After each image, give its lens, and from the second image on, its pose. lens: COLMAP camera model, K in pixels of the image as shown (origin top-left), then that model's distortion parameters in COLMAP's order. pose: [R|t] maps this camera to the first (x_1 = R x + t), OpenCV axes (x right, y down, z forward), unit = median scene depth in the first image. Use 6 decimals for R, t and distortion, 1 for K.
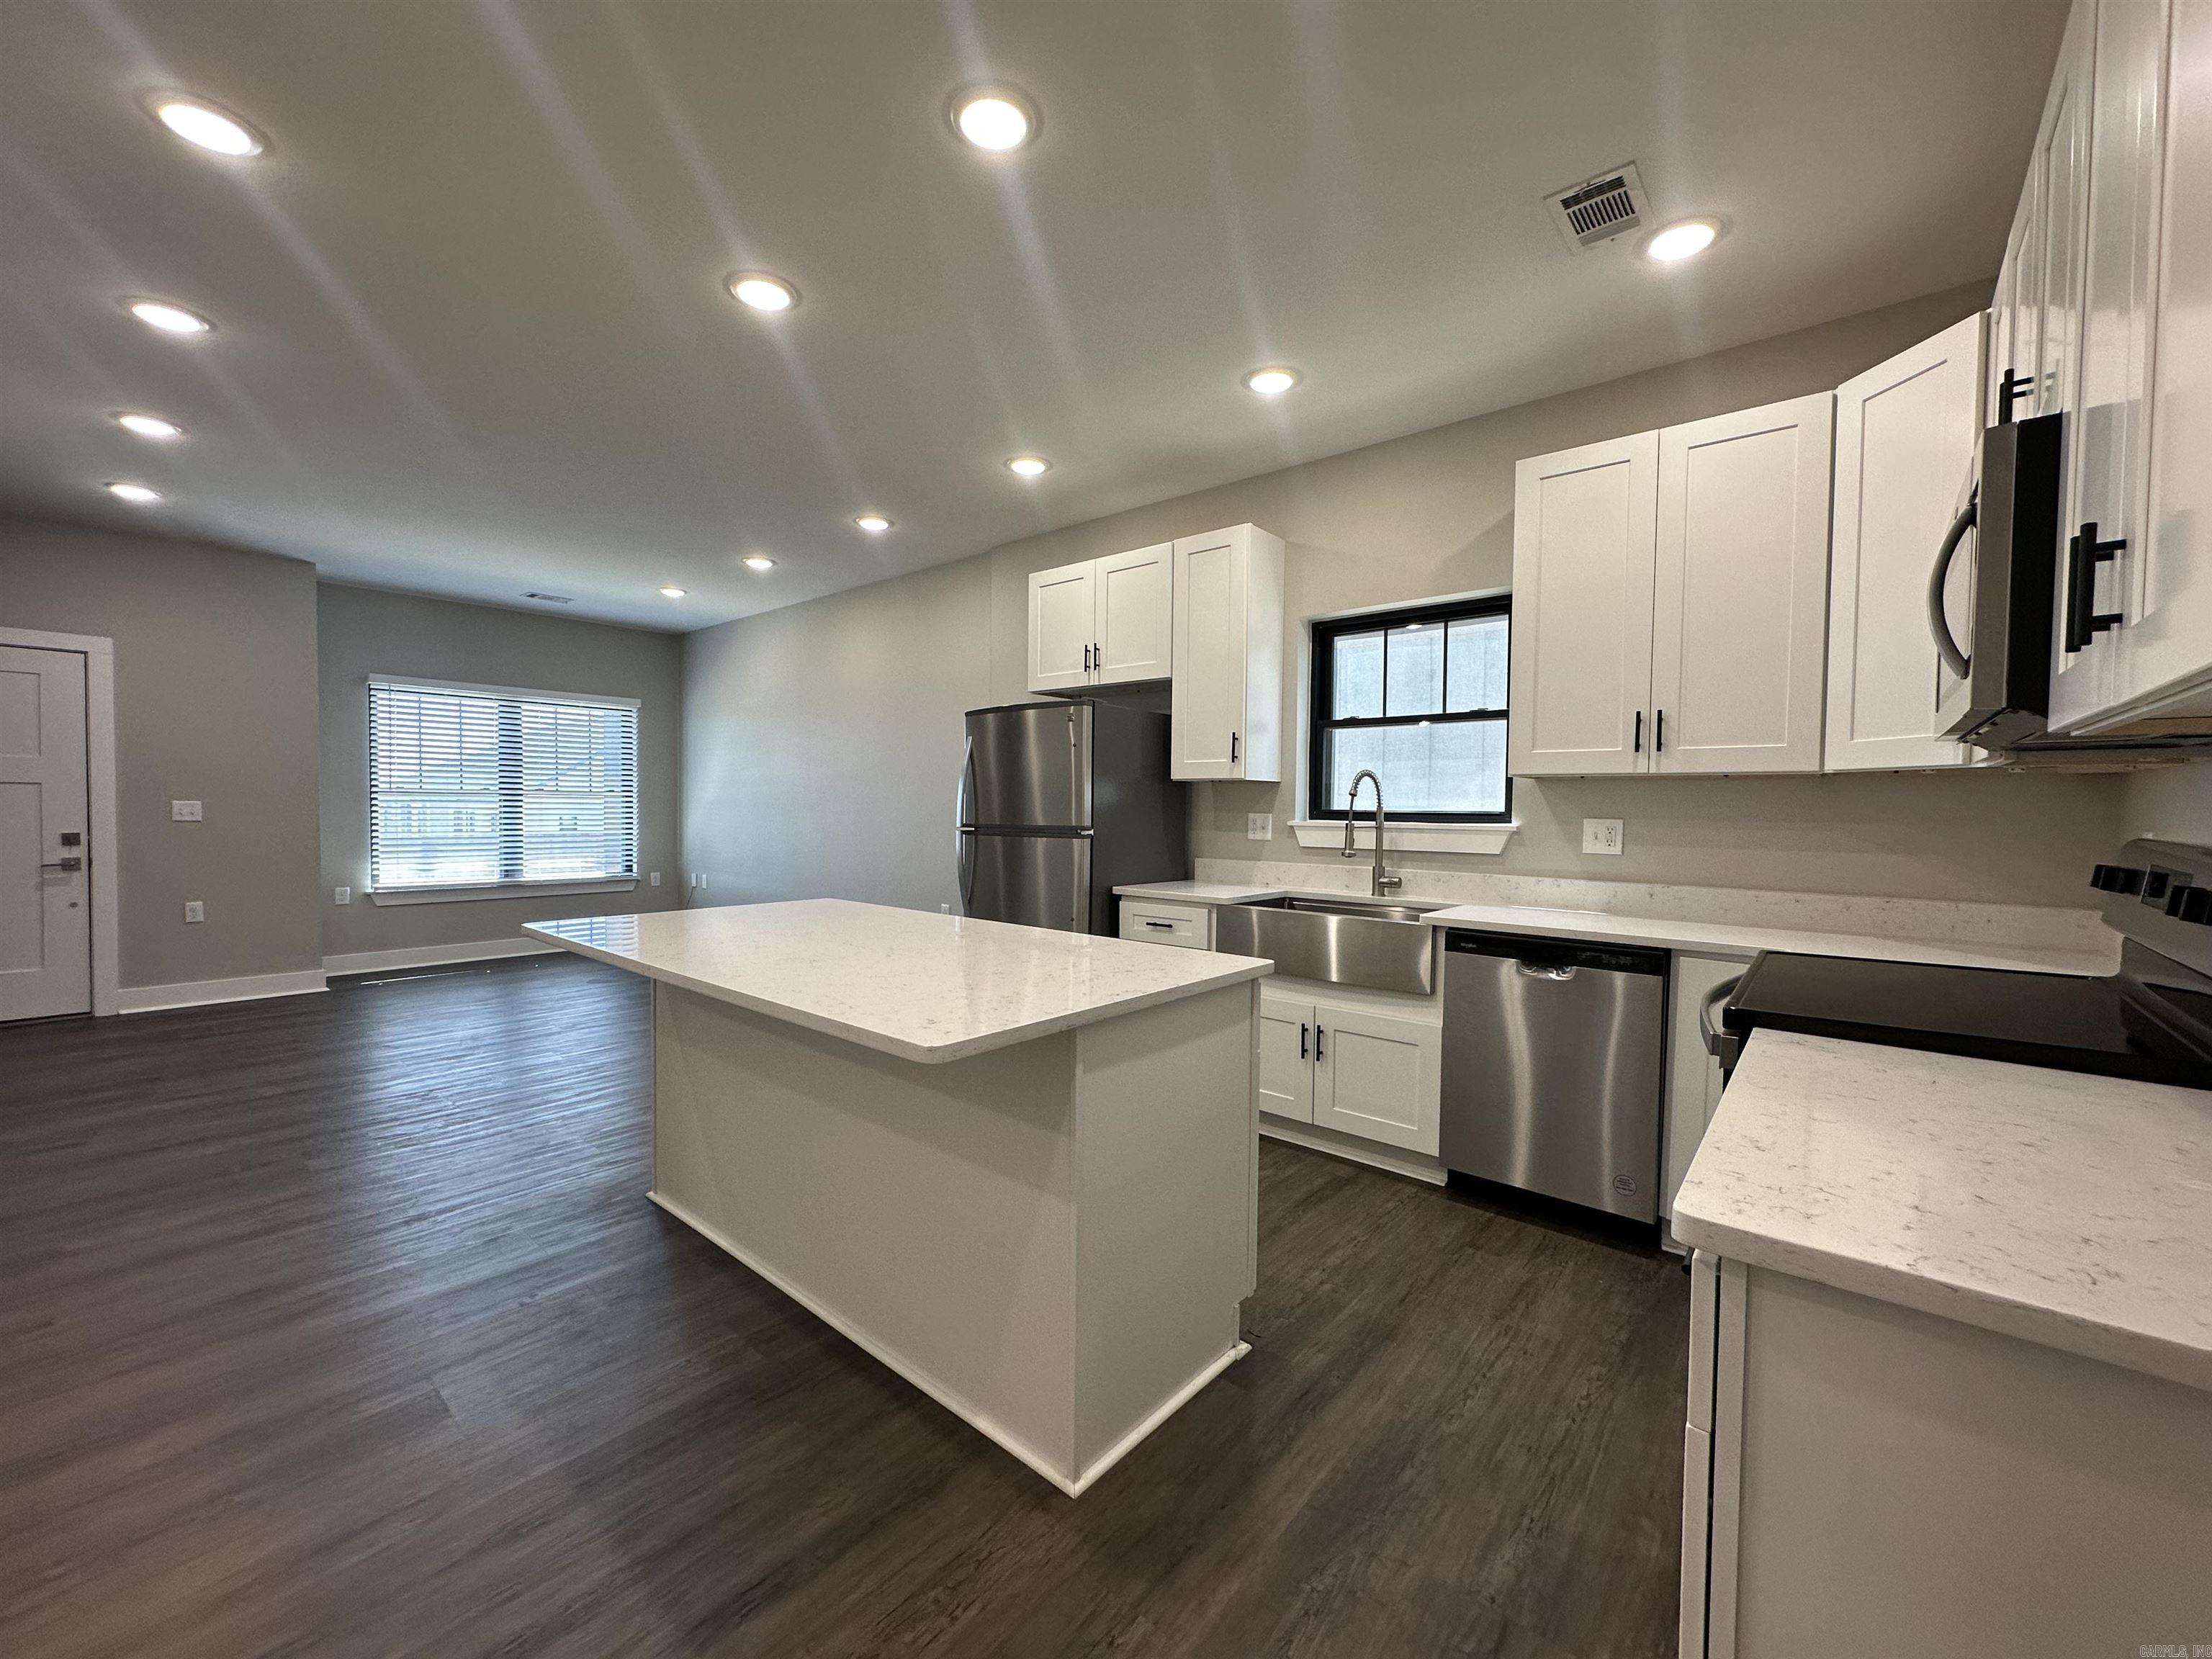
lens RADIAL K [[884.5, 0, 1110.4], [0, 884.5, 830.3], [0, 0, 1]] dist [0.001763, -0.000674]
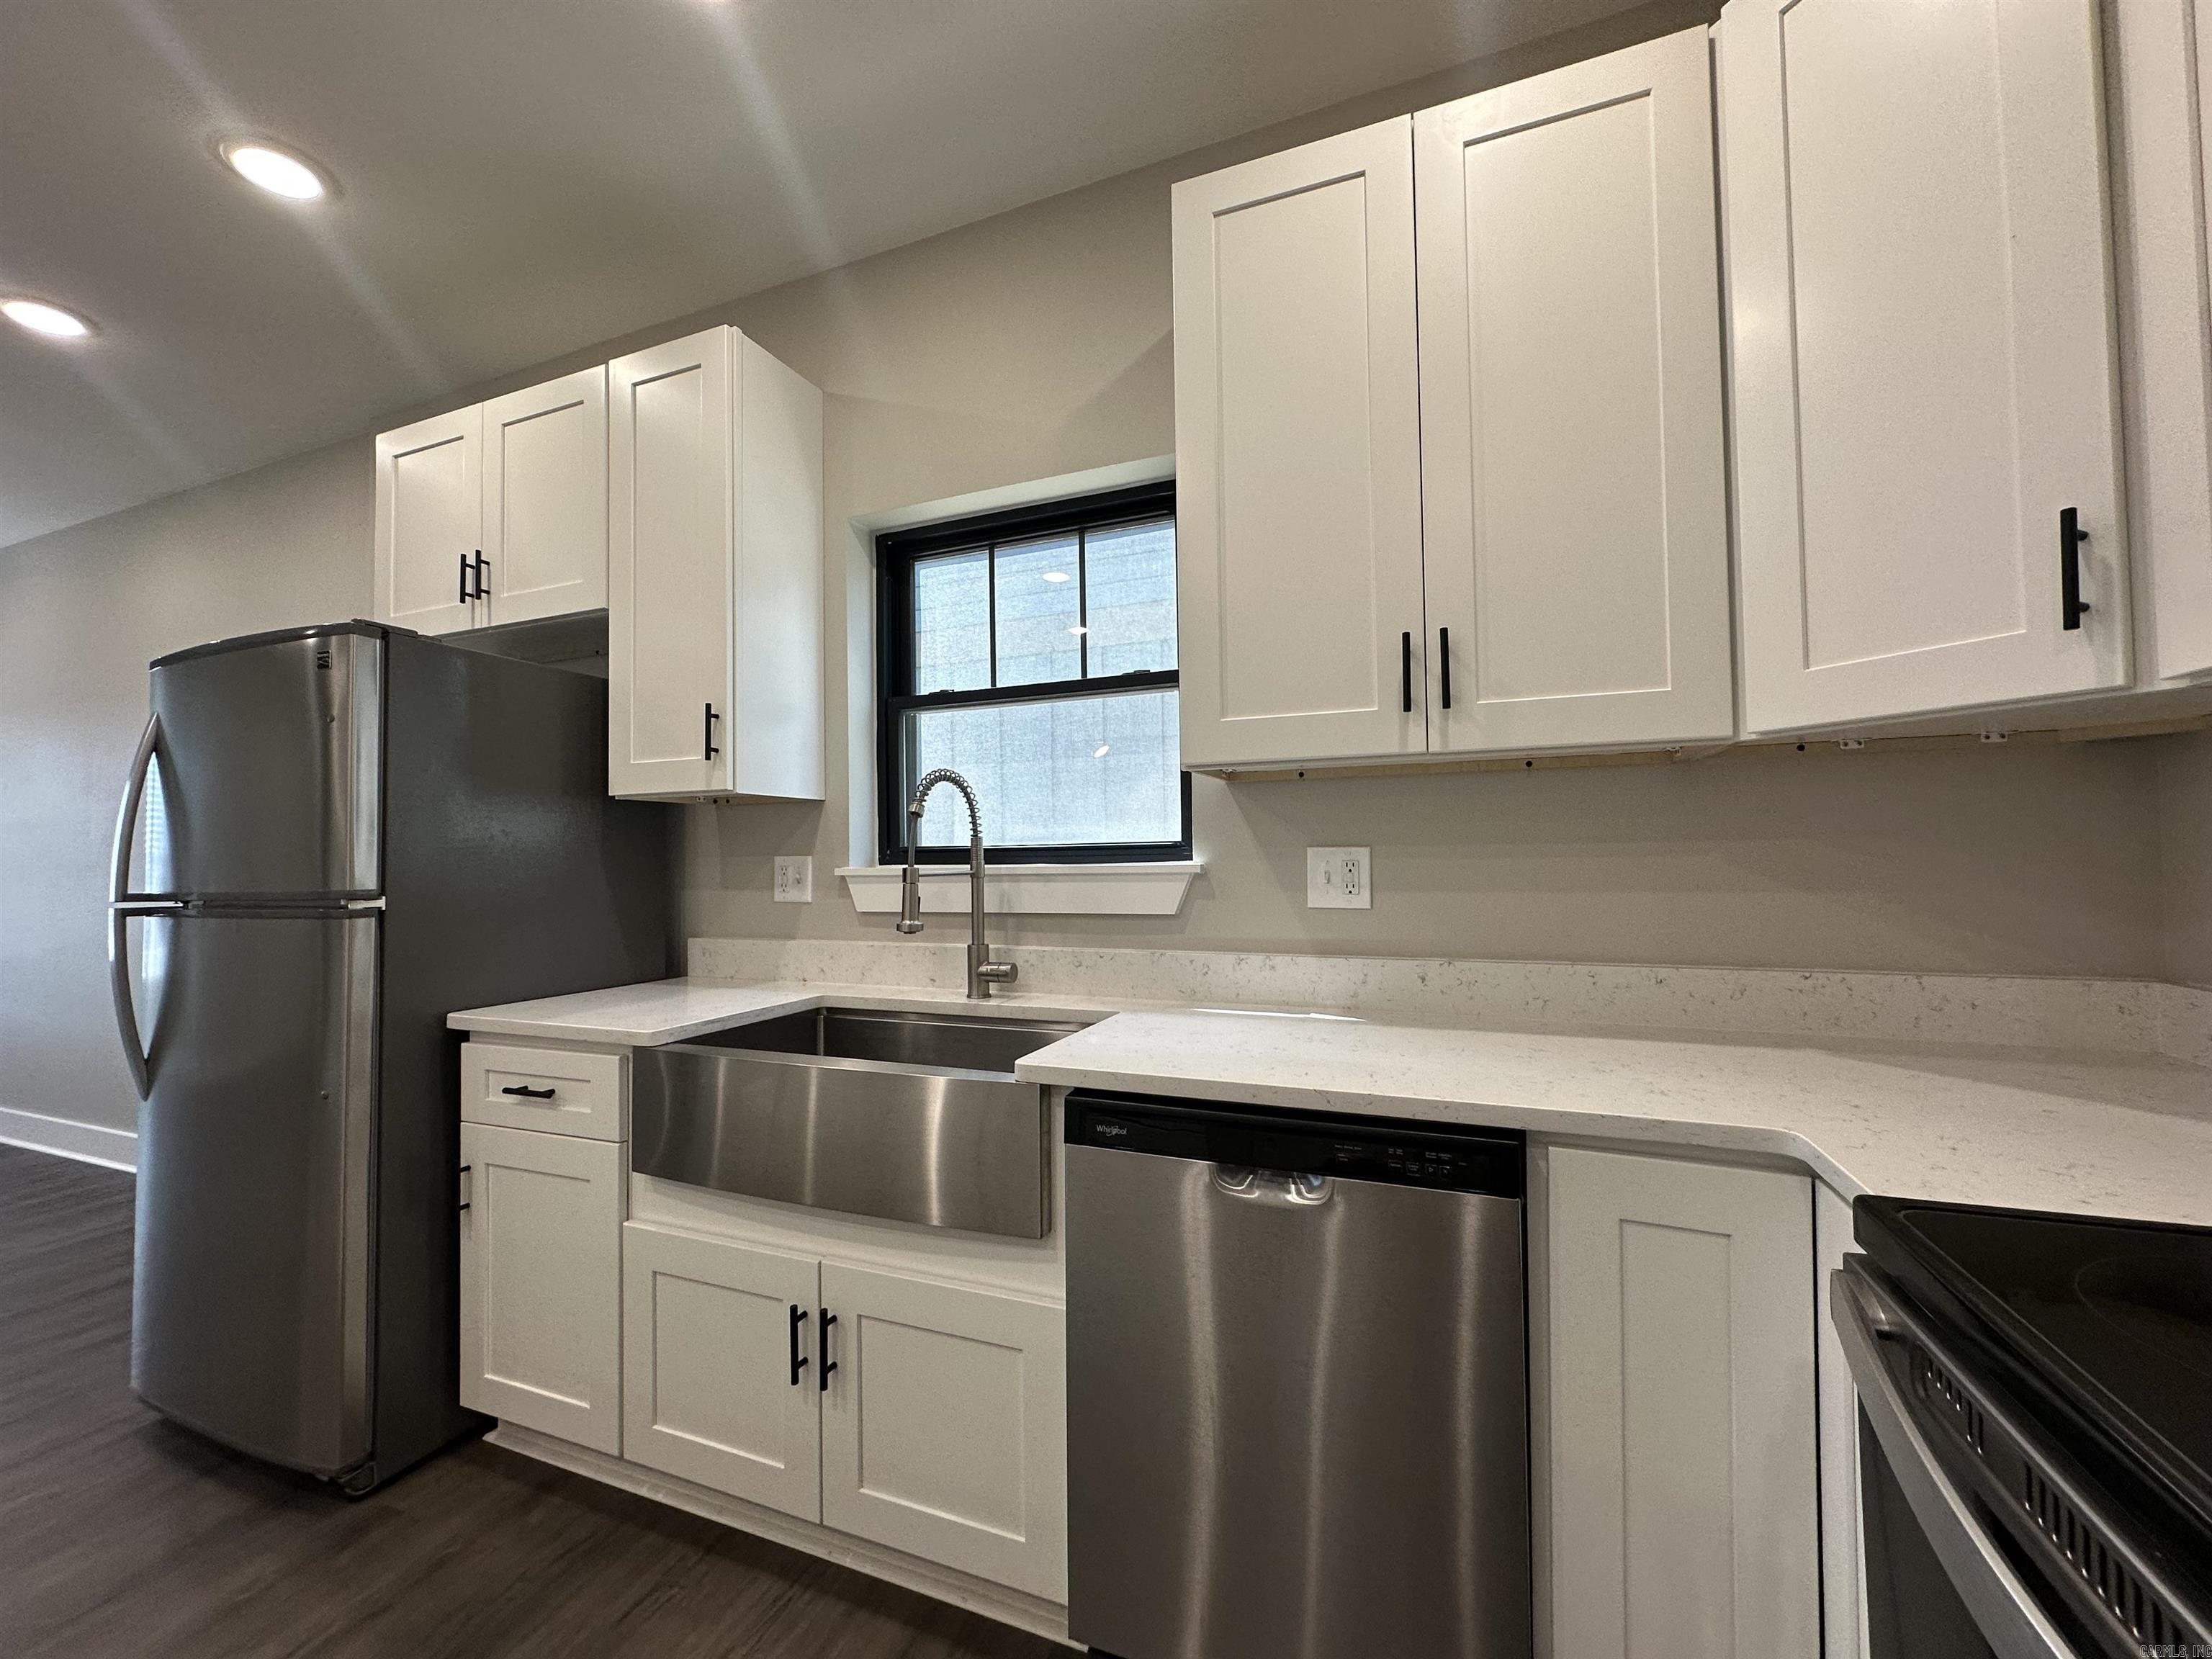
lens RADIAL K [[884.5, 0, 1109.7], [0, 884.5, 830.9], [0, 0, 1]] dist [0.001763, -0.000674]
pose [[0.947282, -0.015253, 0.320037, 0.206590], [0.033892, 0.998032, -0.052751, 0.001684], [-0.318602, 0.060817, 0.945935, 0.445648]]
